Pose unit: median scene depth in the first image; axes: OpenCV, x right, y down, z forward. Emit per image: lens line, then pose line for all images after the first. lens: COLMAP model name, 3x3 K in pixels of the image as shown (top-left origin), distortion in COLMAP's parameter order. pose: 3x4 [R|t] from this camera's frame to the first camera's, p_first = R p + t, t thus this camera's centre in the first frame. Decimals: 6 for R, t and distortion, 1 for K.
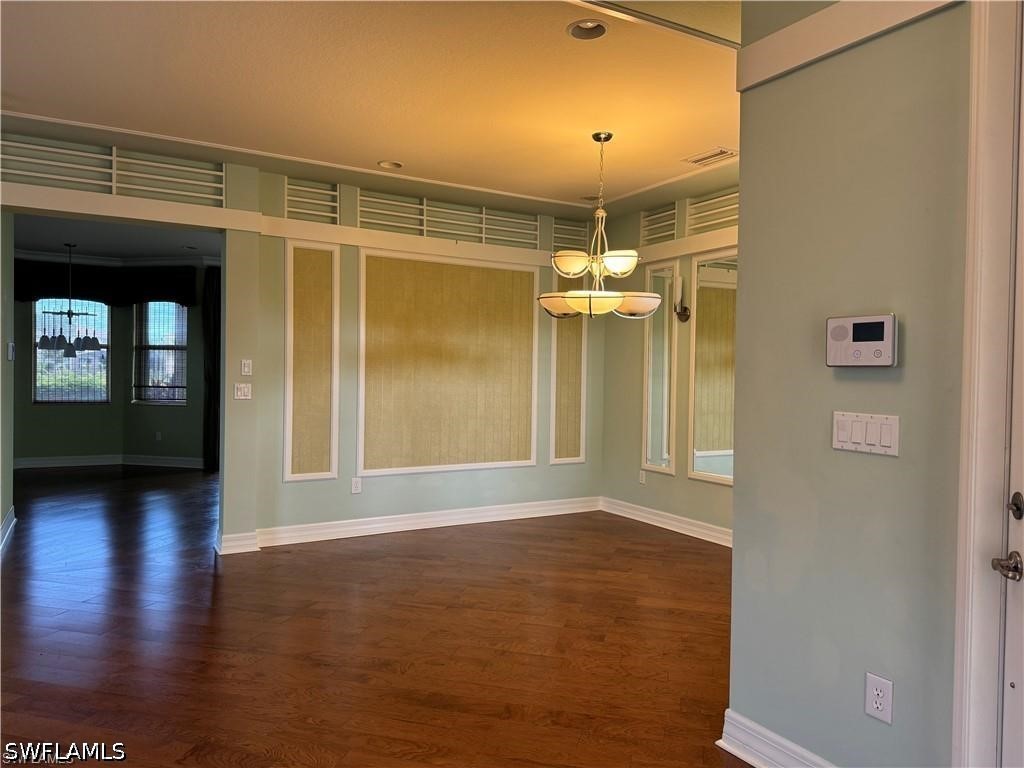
lens RADIAL K [[709.8, 0, 512.0], [0, 709.8, 384.0], [0, 0, 1]] dist [0.000616, 0.000391]
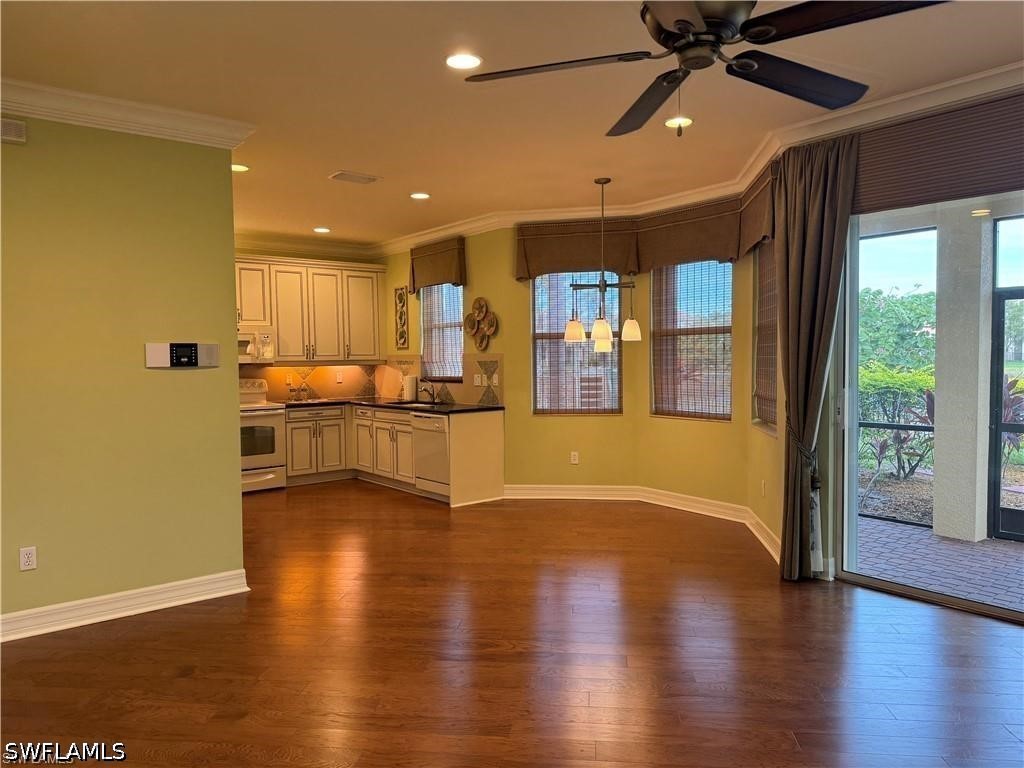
lens RADIAL K [[709.8, 0, 512.0], [0, 709.8, 384.0], [0, 0, 1]] dist [0.000616, 0.000391]
pose [[0.143285, 0.024062, -0.989389, 0.053640], [-0.009149, 0.999694, 0.022988, -0.022975], [0.989639, 0.005759, 0.143461, 0.815002]]
